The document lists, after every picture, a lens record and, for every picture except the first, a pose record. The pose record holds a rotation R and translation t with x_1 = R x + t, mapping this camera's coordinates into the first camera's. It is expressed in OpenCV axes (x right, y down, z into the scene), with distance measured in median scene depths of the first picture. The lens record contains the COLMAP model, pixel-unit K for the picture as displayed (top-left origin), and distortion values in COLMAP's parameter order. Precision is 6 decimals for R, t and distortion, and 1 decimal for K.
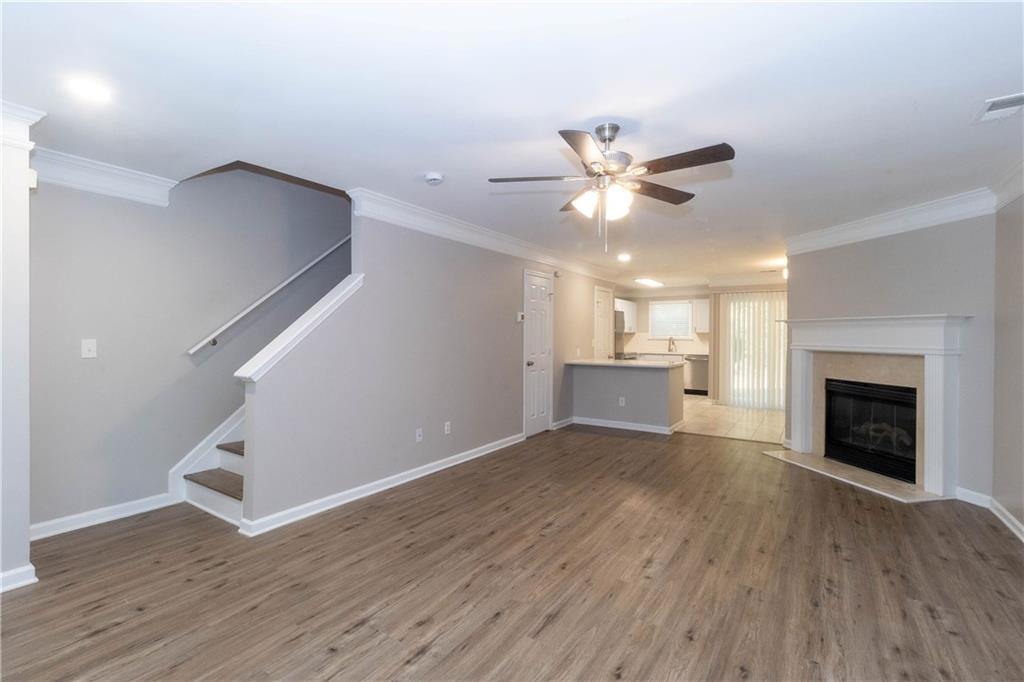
lens RADIAL K [[470.5, 0, 519.2], [0, 470.5, 337.5], [0, 0, 1]] dist [0.004782, 0.000615]
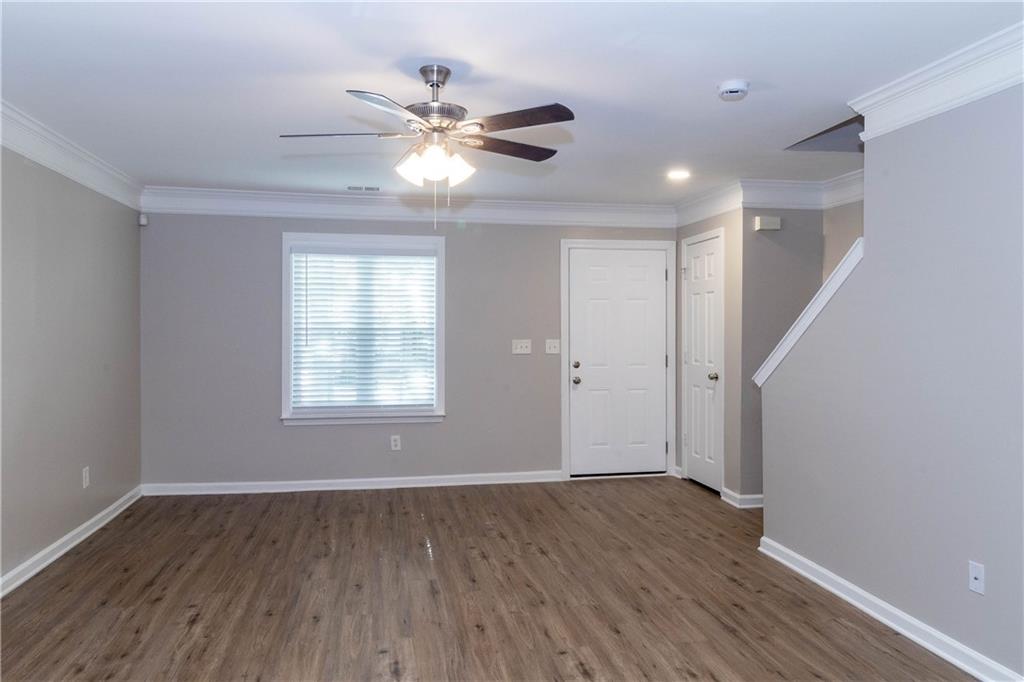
lens RADIAL K [[698.2, 0, 513.7], [0, 698.2, 337.6], [0, 0, 1]] dist [0.003096, -0.000968]
pose [[-0.727375, 0.000337, -0.686240, 0.894558], [-0.012615, 0.999824, 0.013863, -0.027878], [0.686125, 0.018741, -0.727243, 1.947814]]
